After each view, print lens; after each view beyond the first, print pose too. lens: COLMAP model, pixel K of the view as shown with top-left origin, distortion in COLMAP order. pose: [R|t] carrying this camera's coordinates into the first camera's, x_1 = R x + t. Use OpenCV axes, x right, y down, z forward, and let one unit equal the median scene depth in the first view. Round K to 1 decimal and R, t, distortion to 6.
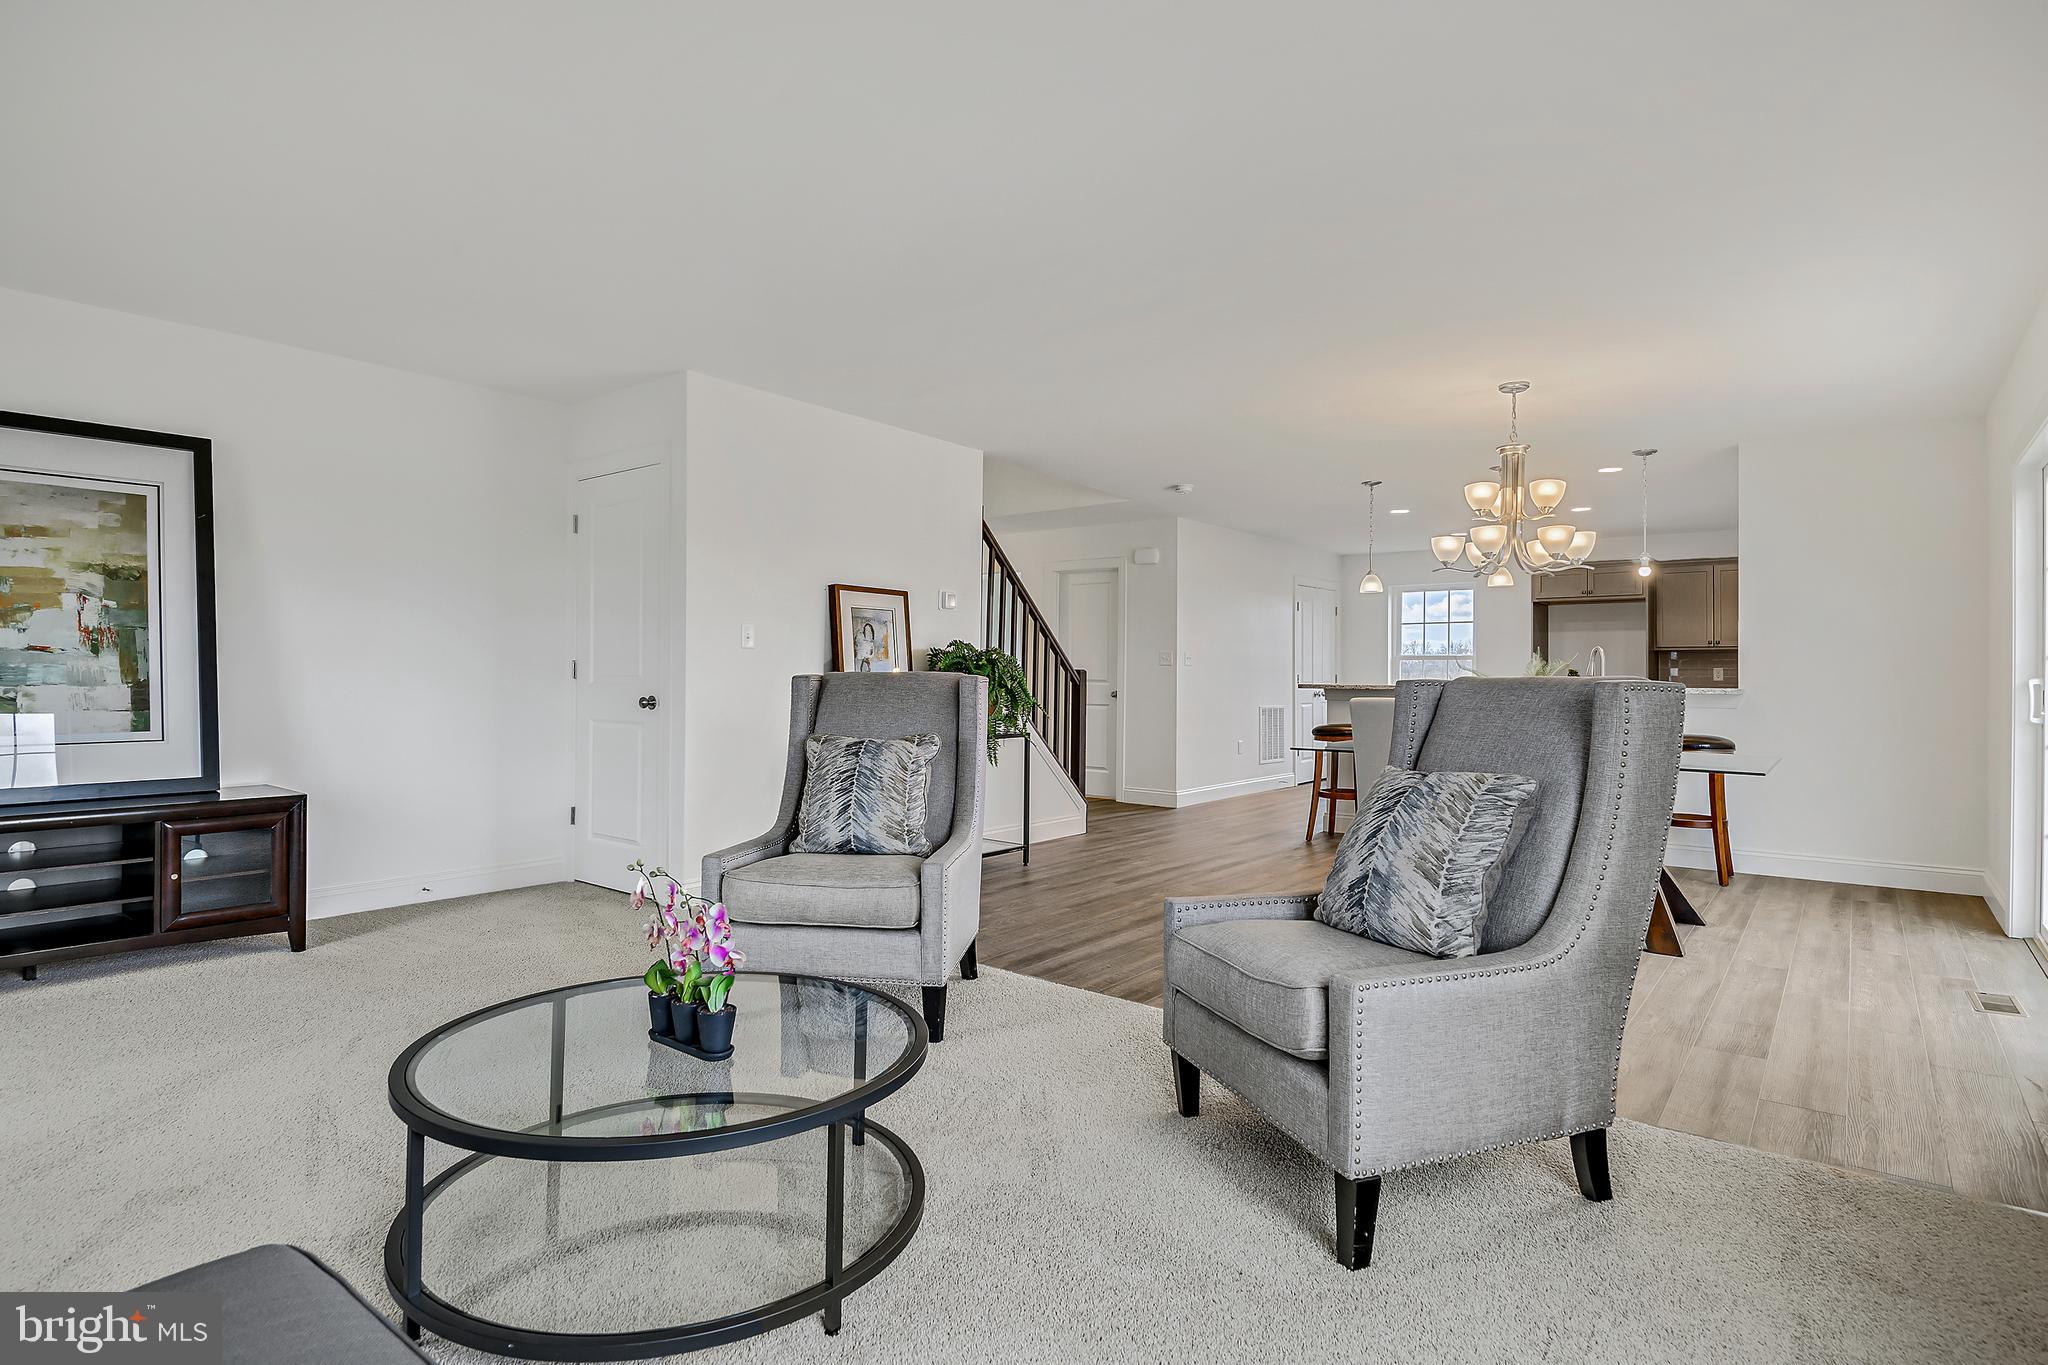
lens RADIAL K [[1061.2, 0, 1021.6], [0, 1061.2, 680.8], [0, 0, 1]] dist [0.000495, -0.000253]
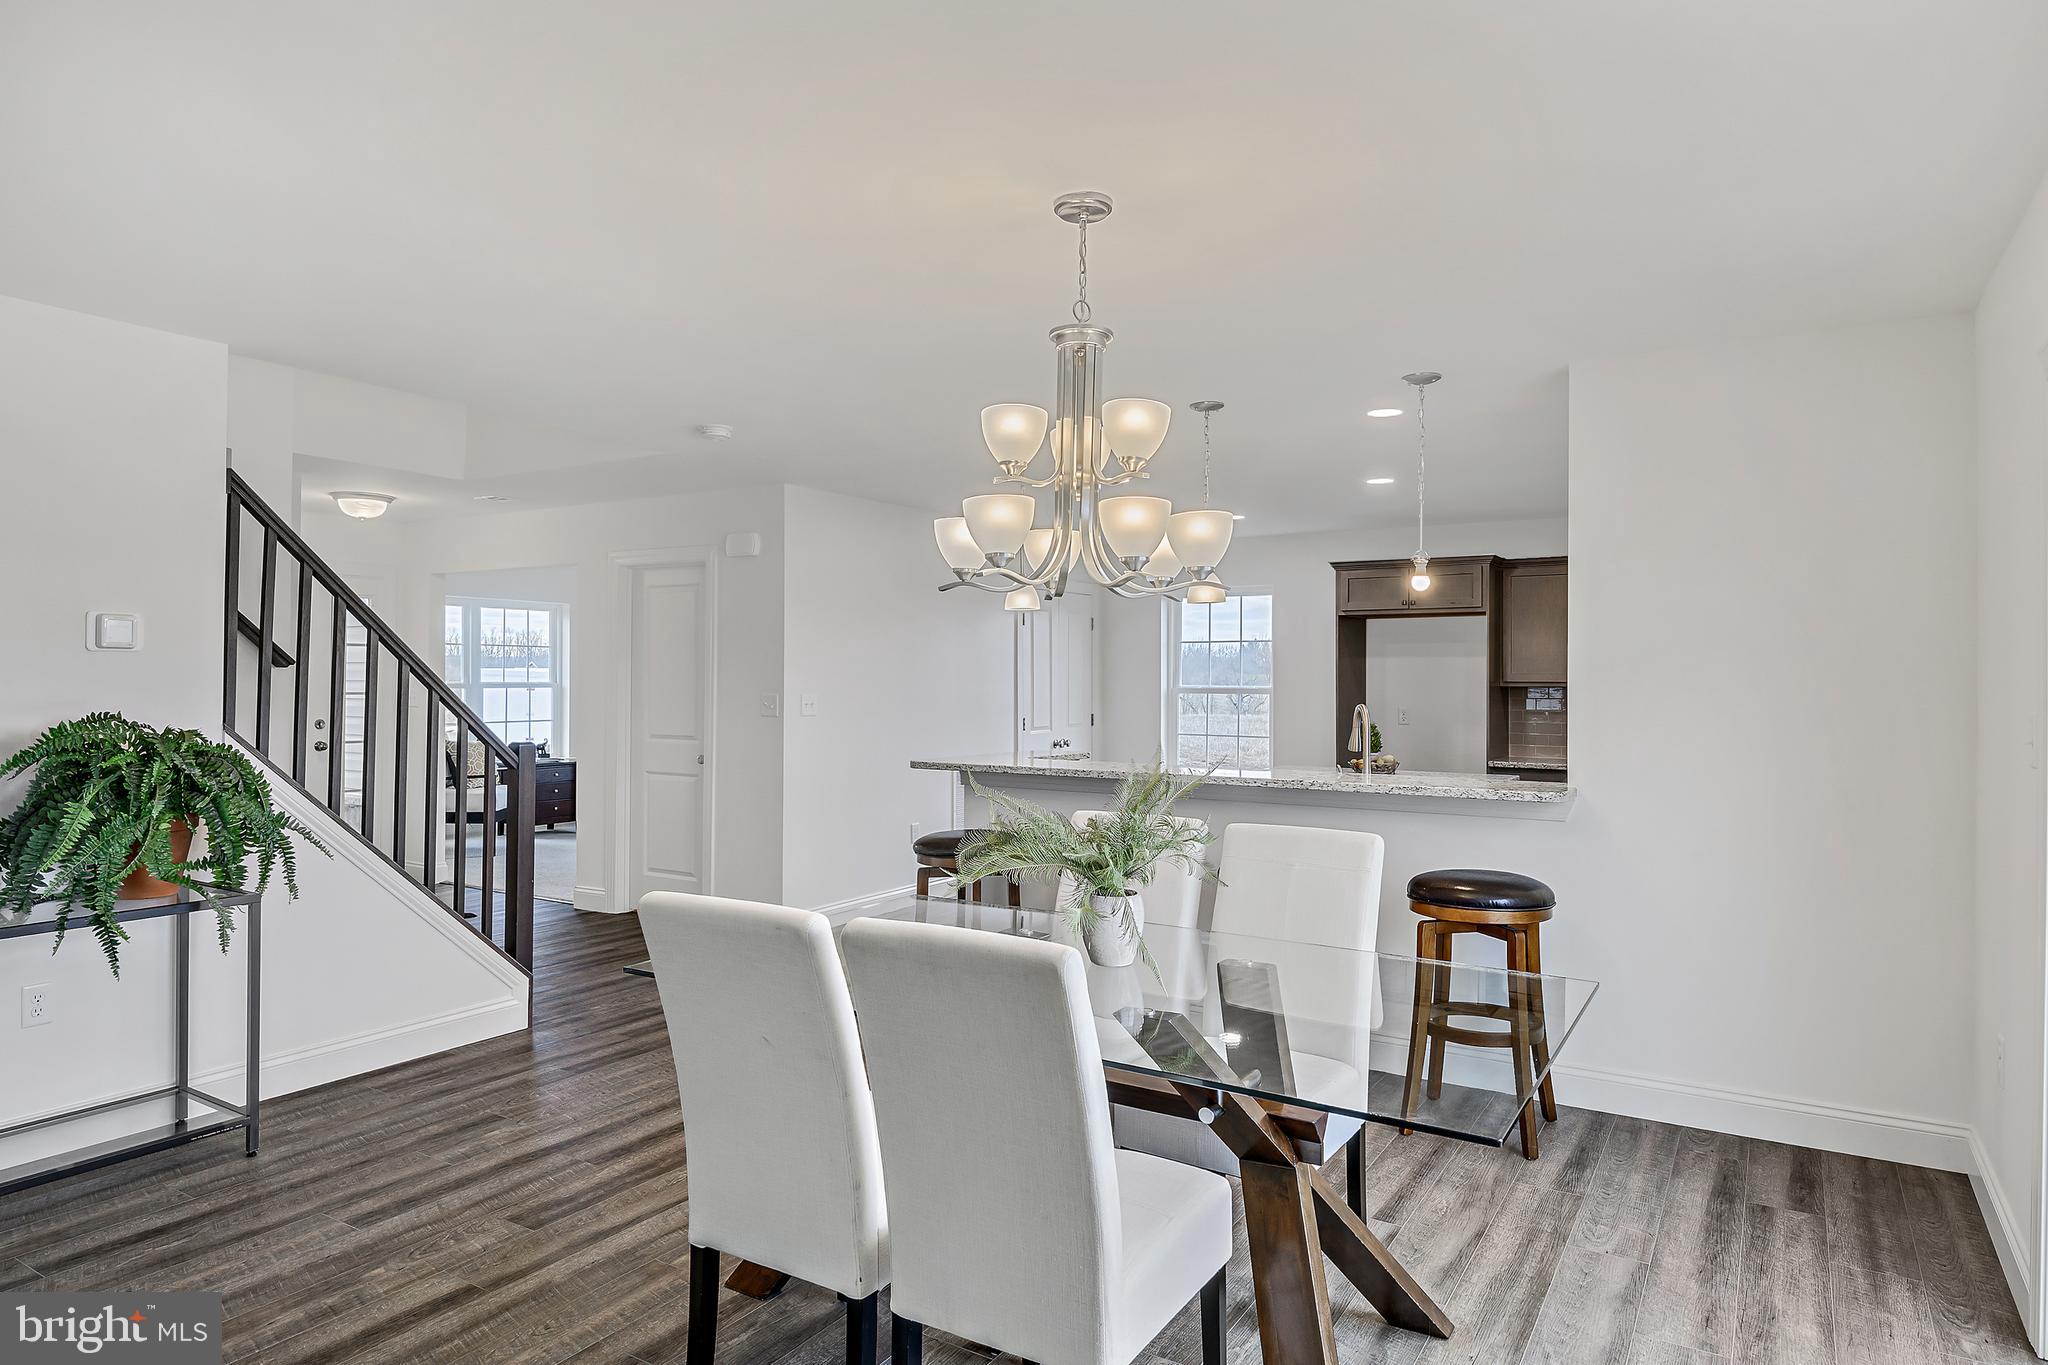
lens RADIAL K [[1253.3, 0, 1028.3], [0, 1253.3, 680.7], [0, 0, 1]] dist [0.026401, 0.000642]
pose [[0.992375, -0.004998, 0.123152, 0.306533], [0.005552, 0.999976, -0.004157, -0.048994], [-0.123129, 0.004809, 0.992379, 0.360023]]
